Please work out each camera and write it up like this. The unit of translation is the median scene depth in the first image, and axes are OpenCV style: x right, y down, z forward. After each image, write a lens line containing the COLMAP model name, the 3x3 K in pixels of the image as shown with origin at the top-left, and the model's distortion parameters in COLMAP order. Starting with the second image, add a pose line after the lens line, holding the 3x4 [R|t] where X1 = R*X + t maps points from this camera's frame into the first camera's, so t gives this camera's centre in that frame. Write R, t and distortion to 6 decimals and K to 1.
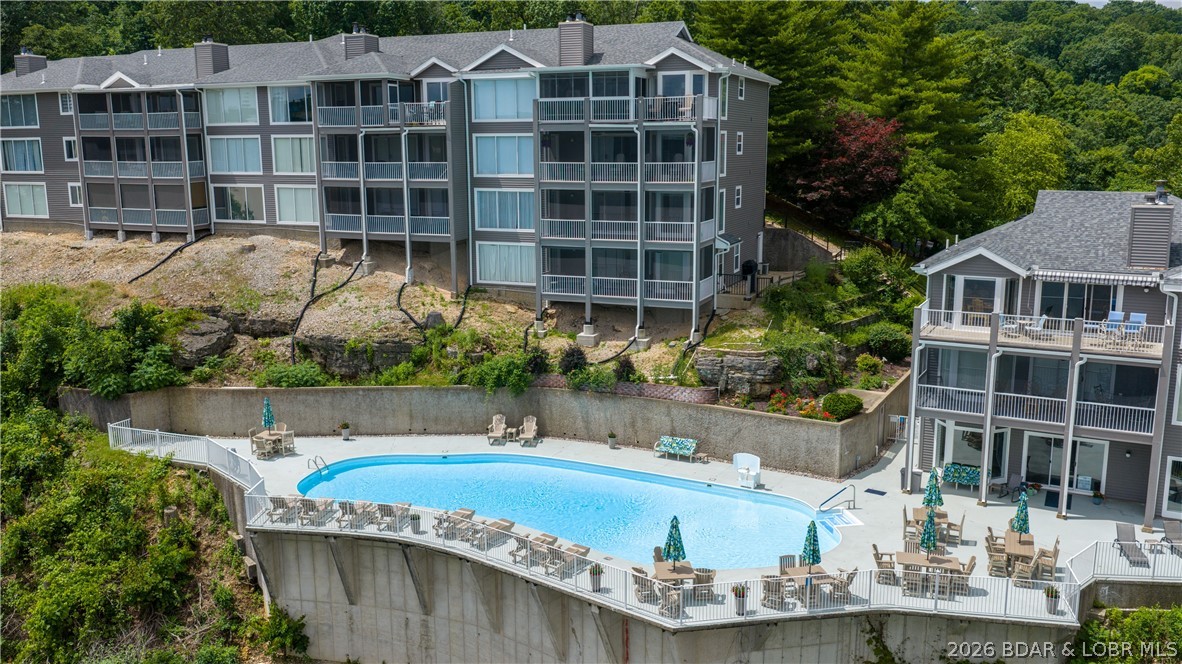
lens RADIAL K [[991.2, 0, 592.2], [0, 991.2, 315.7], [0, 0, 1]] dist [0.021771, -0.013218]
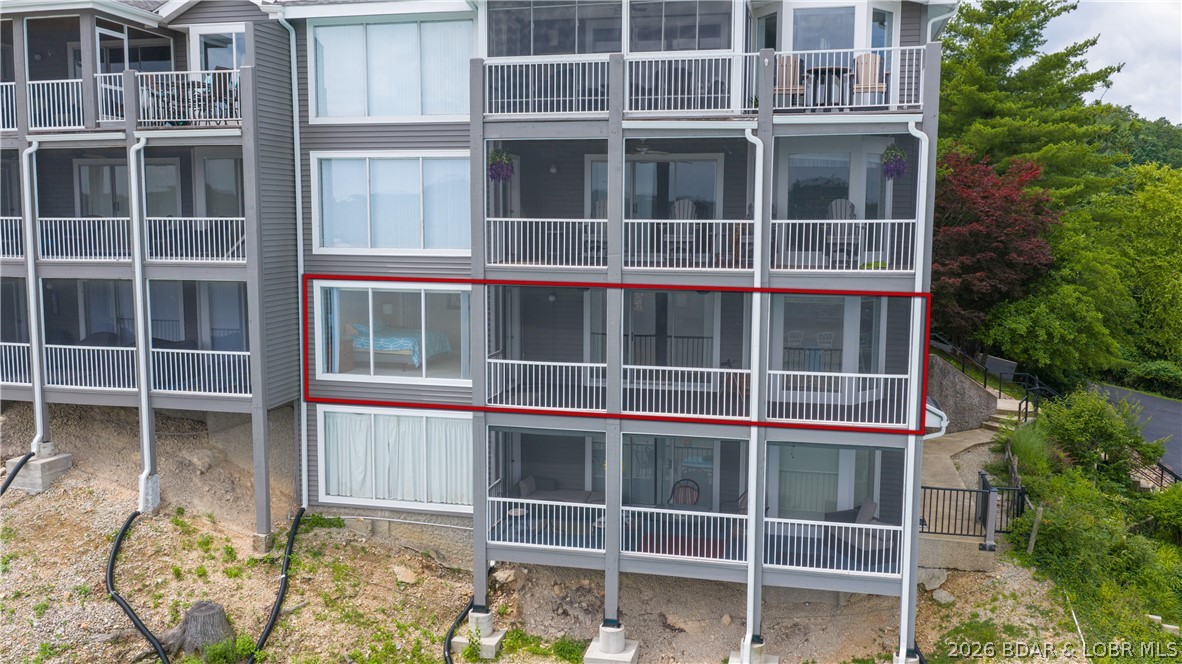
lens RADIAL K [[991.2, 0, 592.2], [0, 991.2, 315.7], [0, 0, 1]] dist [0.021771, -0.013218]
pose [[0.986461, -0.005100, 0.163919, -0.074334], [0.017548, 0.997060, -0.074582, -0.083293], [-0.163057, 0.076449, 0.983650, 0.590564]]
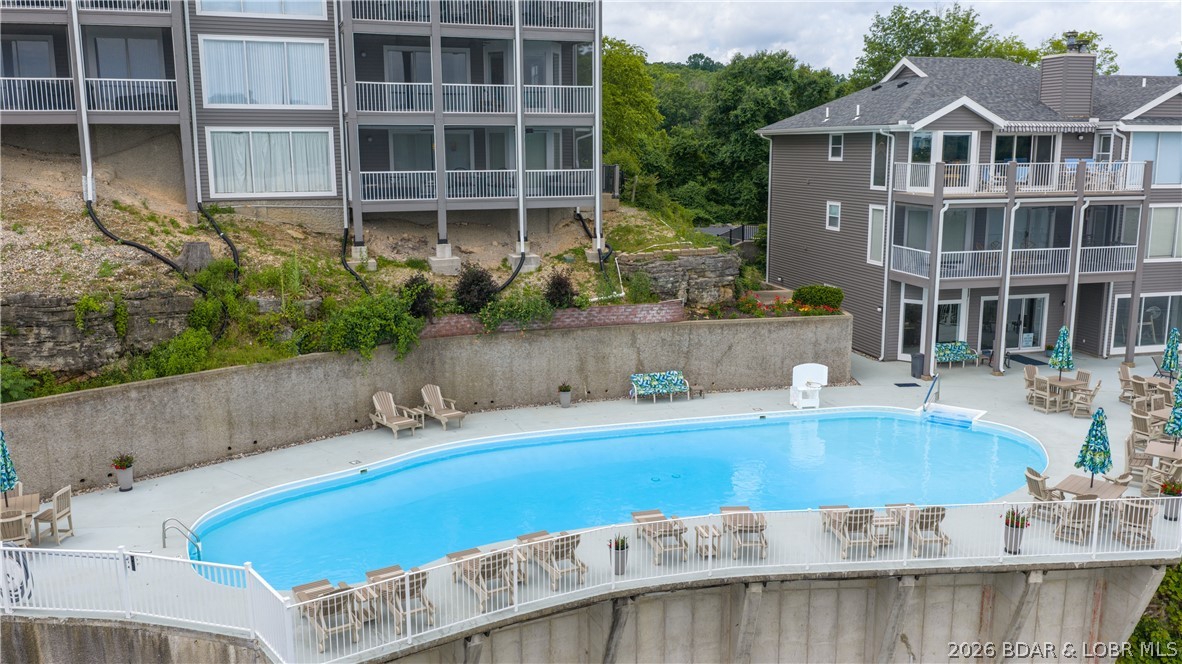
lens RADIAL K [[991.2, 0, 592.2], [0, 991.2, 315.7], [0, 0, 1]] dist [0.021771, -0.013218]
pose [[0.728079, -0.111657, 0.676338, -0.380455], [0.116868, 0.992419, 0.038030, 0.042778], [-0.675457, 0.051354, 0.735609, 0.435912]]
